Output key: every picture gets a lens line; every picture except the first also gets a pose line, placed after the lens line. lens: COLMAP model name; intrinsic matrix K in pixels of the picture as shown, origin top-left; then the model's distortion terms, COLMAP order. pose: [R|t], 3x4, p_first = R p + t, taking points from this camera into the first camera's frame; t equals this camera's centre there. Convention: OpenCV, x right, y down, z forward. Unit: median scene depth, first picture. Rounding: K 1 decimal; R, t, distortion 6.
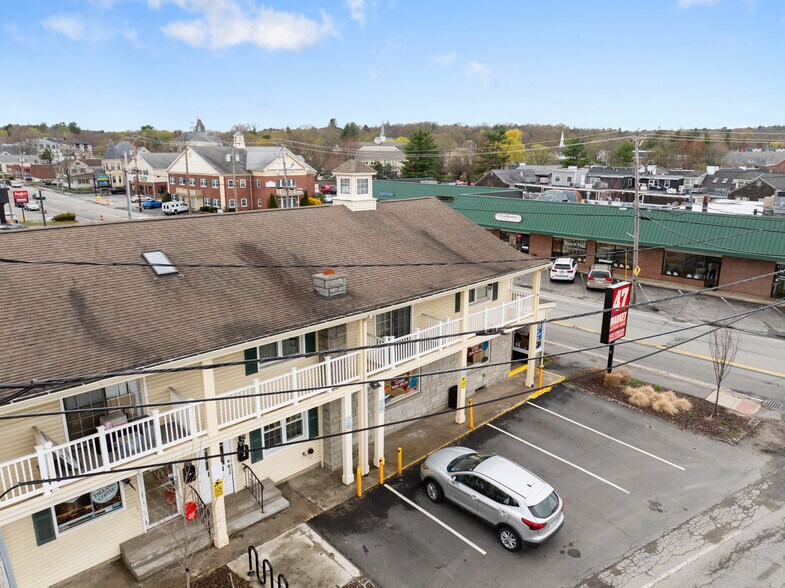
lens RADIAL K [[552.6, 0, 397.0], [0, 552.6, 287.4], [0, 0, 1]] dist [-0.043143, 0.006604]
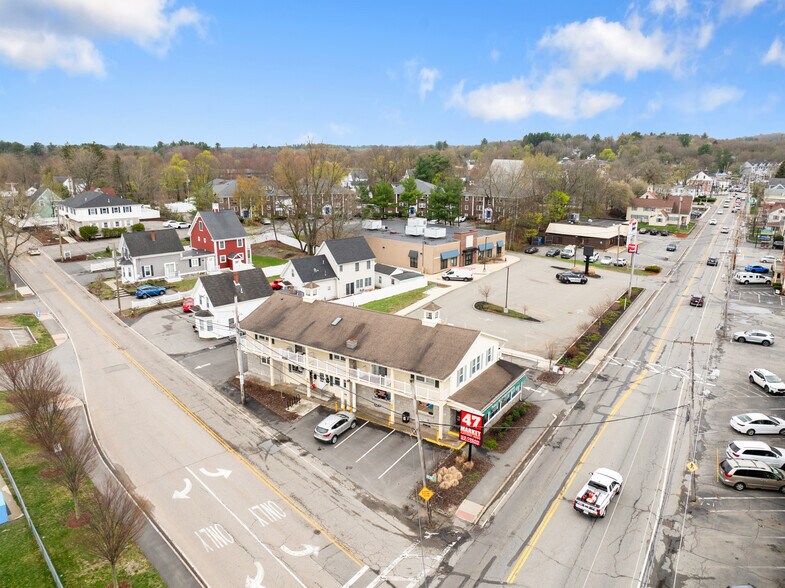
lens RADIAL K [[552.6, 0, 395.9], [0, 552.6, 291.9], [0, 0, 1]] dist [-0.043143, 0.006604]
pose [[0.205105, 0.236928, -0.949630, 1.927484], [-0.233681, 0.954052, 0.187559, -0.636507], [0.950434, 0.183441, 0.251047, 0.287670]]
